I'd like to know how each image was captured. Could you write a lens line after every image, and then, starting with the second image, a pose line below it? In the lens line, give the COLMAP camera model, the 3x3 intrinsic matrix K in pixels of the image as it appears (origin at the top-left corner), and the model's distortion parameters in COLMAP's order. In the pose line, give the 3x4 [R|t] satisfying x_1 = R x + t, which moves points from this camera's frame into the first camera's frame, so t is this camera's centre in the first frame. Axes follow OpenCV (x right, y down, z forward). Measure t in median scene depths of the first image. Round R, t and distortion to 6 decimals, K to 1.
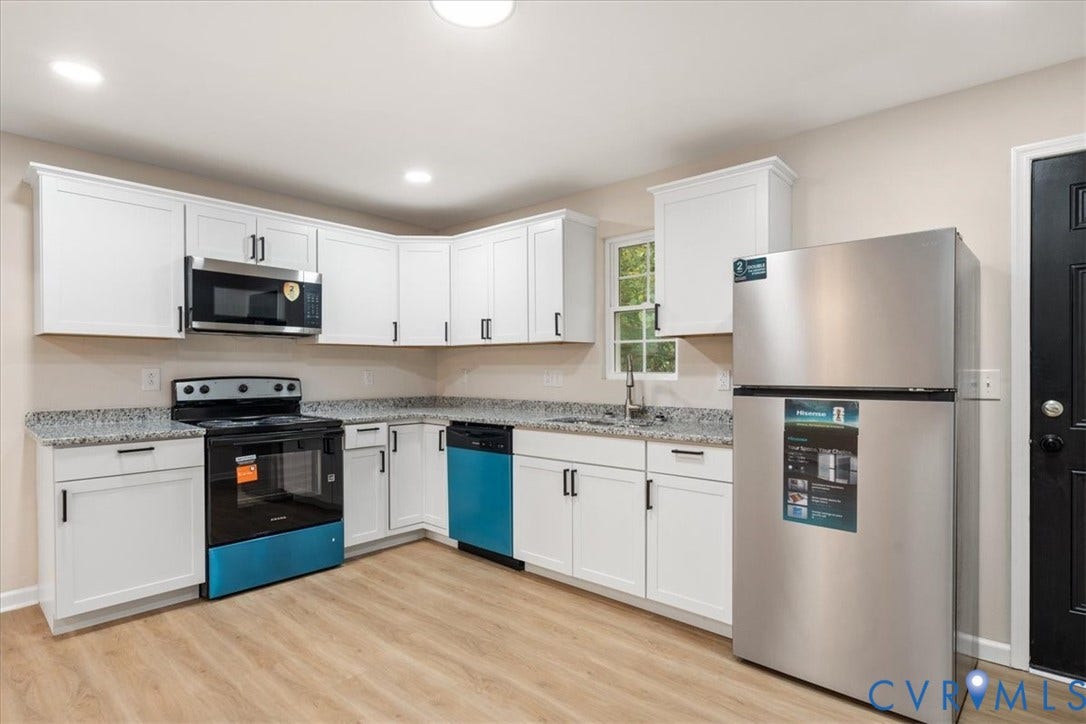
lens RADIAL K [[569.9, 0, 534.4], [0, 569.9, 376.5], [0, 0, 1]] dist [0.000558, 0.000081]
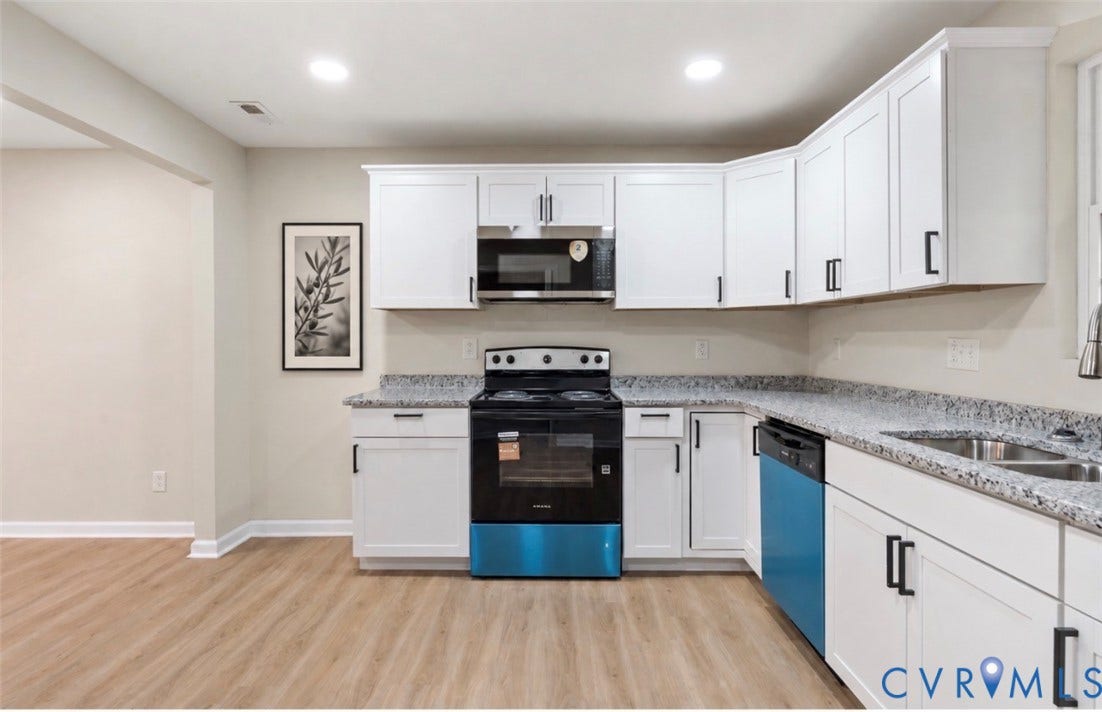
lens RADIAL K [[564.4, 0, 546.8], [0, 564.4, 344.2], [0, 0, 1]] dist [0.001665, 0.000862]
pose [[0.668236, 0.004613, -0.743935, 0.202279], [-0.008849, 0.999959, -0.001747, -0.002425], [0.743897, 0.007751, 0.668249, 0.398236]]
